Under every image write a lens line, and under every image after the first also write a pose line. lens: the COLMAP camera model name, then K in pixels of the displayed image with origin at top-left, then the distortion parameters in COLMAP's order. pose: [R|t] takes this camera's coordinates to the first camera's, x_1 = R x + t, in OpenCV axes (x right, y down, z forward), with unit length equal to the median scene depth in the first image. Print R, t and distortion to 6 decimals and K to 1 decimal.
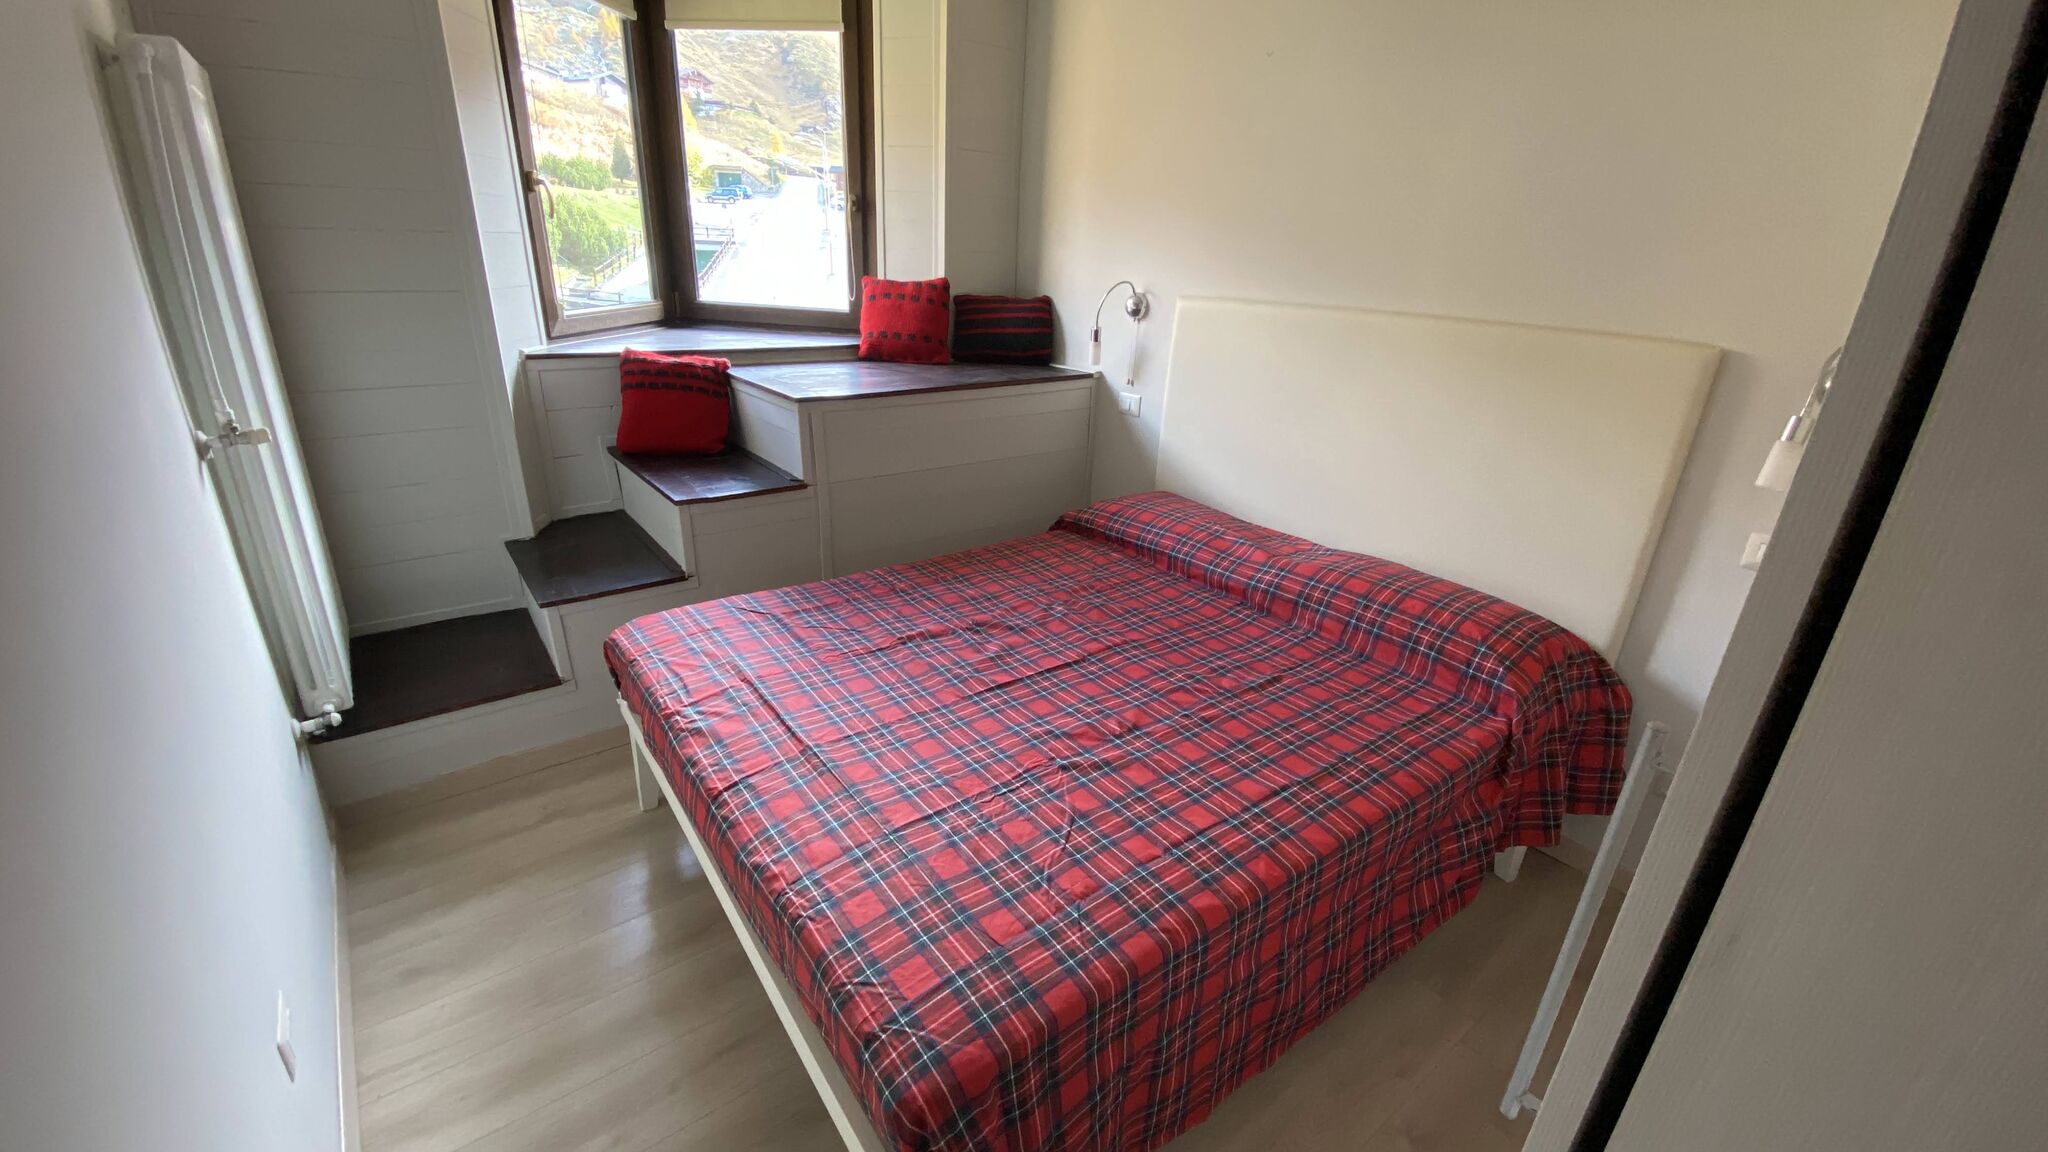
lens RADIAL K [[808.7, 0, 1024.0], [0, 808.7, 576.0], [0, 0, 1]] dist [0.001288, 0.000017]
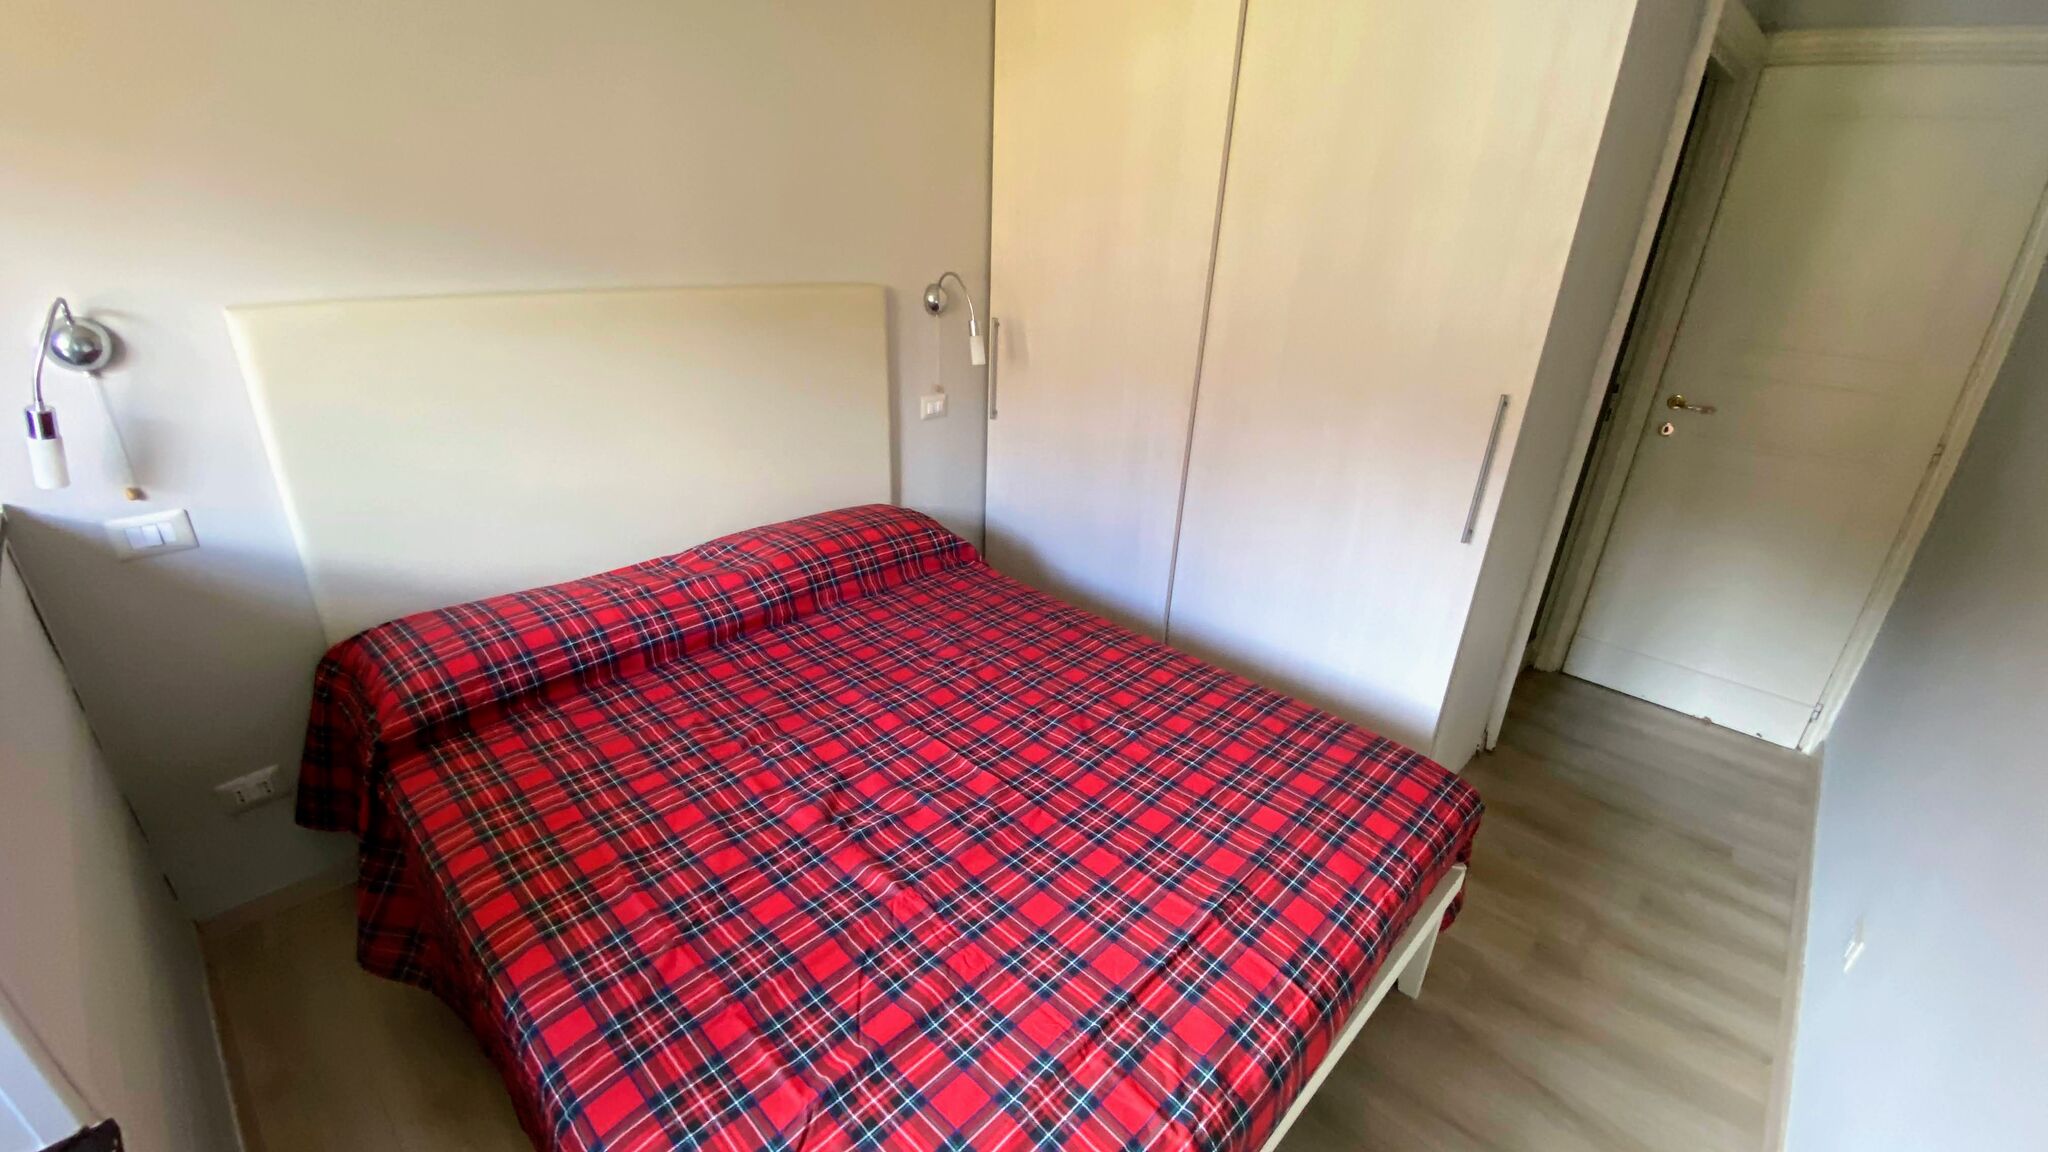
lens RADIAL K [[801.7, 0, 1020.0], [0, 801.7, 559.2], [0, 0, 1]] dist [-0.000710, -0.000198]
pose [[-0.124823, -0.430245, 0.894041, -0.547815], [0.331308, 0.831293, 0.446304, -0.345777], [-0.935230, 0.351912, 0.038779, 0.690135]]
